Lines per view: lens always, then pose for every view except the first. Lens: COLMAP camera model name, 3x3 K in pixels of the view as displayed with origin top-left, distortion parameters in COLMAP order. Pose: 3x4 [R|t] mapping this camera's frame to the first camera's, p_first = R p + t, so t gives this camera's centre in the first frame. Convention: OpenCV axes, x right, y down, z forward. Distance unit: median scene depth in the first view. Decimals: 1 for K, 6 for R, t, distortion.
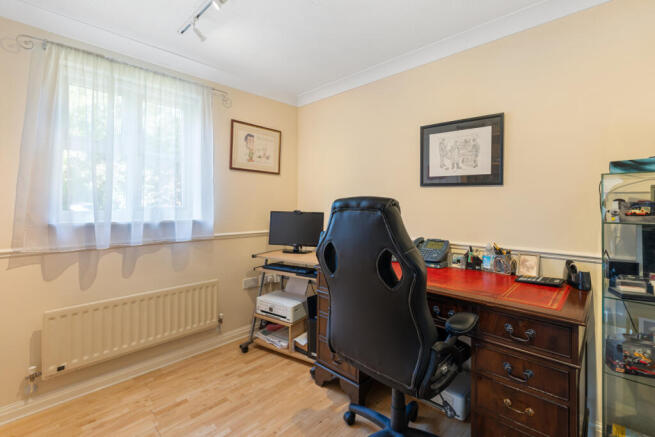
lens RADIAL K [[291.2, 0, 333.7], [0, 291.2, 203.1], [0, 0, 1]] dist [-0.004059, 0.000132]
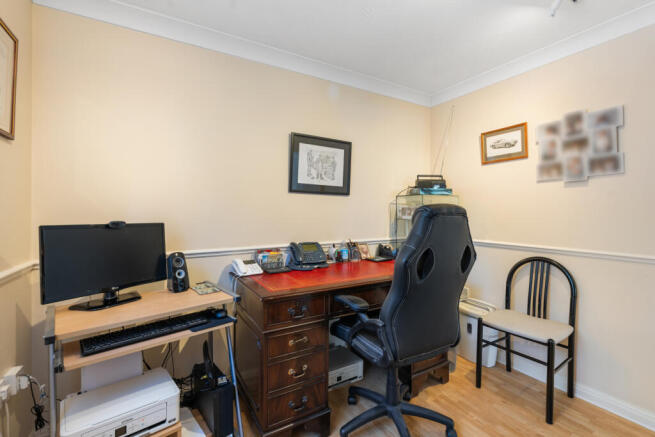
lens RADIAL K [[291.2, 0, 327.0], [0, 291.2, 216.8], [0, 0, 1]] dist [-0.004059, 0.000132]
pose [[0.293885, -0.012617, 0.955758, -0.668250], [0.011821, 0.999884, 0.009565, 0.020409], [-0.955768, 0.008486, 0.294000, 0.632405]]
